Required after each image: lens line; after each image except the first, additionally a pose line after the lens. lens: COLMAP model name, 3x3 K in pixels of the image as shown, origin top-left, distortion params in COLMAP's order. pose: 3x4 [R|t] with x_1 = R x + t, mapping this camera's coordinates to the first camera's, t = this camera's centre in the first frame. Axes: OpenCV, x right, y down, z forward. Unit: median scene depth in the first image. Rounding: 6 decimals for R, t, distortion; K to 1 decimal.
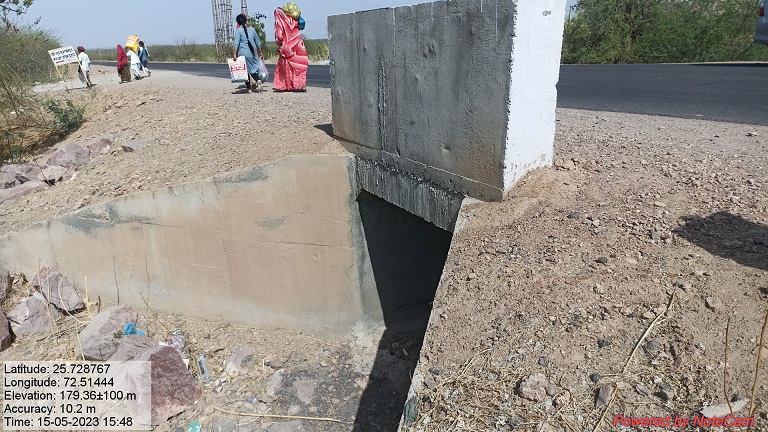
lens RADIAL K [[570.8, 0, 384.0], [0, 570.8, 216.0], [0, 0, 1]] dist [0.064863, -0.068944]
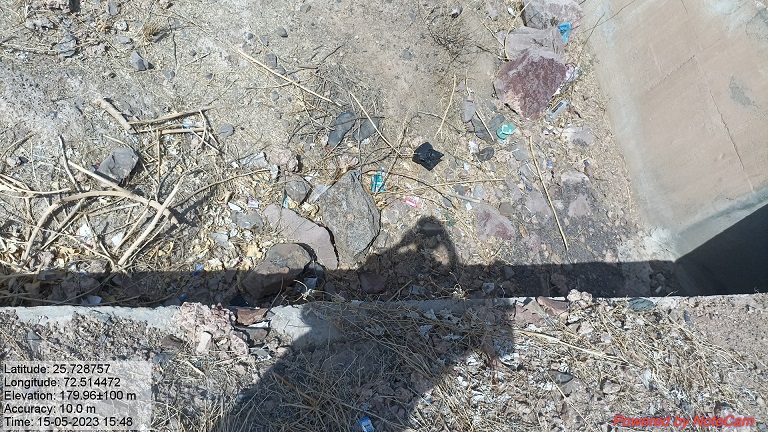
lens RADIAL K [[569.7, 0, 384.0], [0, 569.7, 216.0], [0, 0, 1]] dist [0.065833, -0.088578]
pose [[0.327589, 0.916360, -0.230152, -0.003117], [-0.753021, 0.400349, 0.522187, 0.037029], [0.570653, 0.002246, 0.821189, -0.022653]]
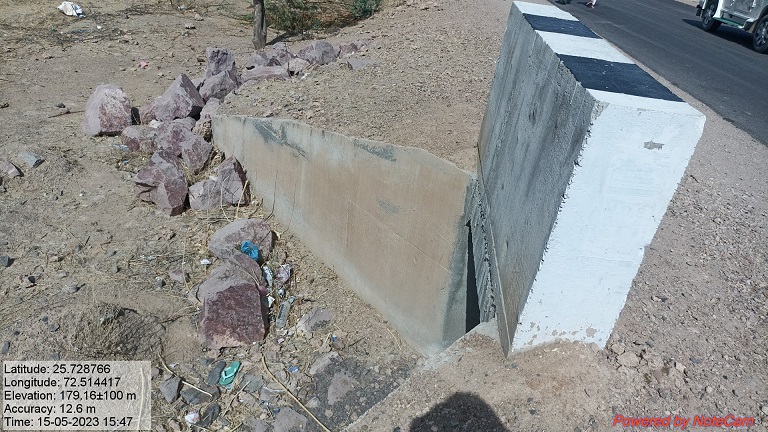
lens RADIAL K [[569.7, 0, 384.0], [0, 569.7, 216.0], [0, 0, 1]] dist [0.065833, -0.088578]
pose [[0.821404, 0.394785, -0.411630, 0.188105], [-0.324409, 0.916996, 0.232115, -0.190396], [0.469099, -0.057124, 0.881296, 0.185294]]
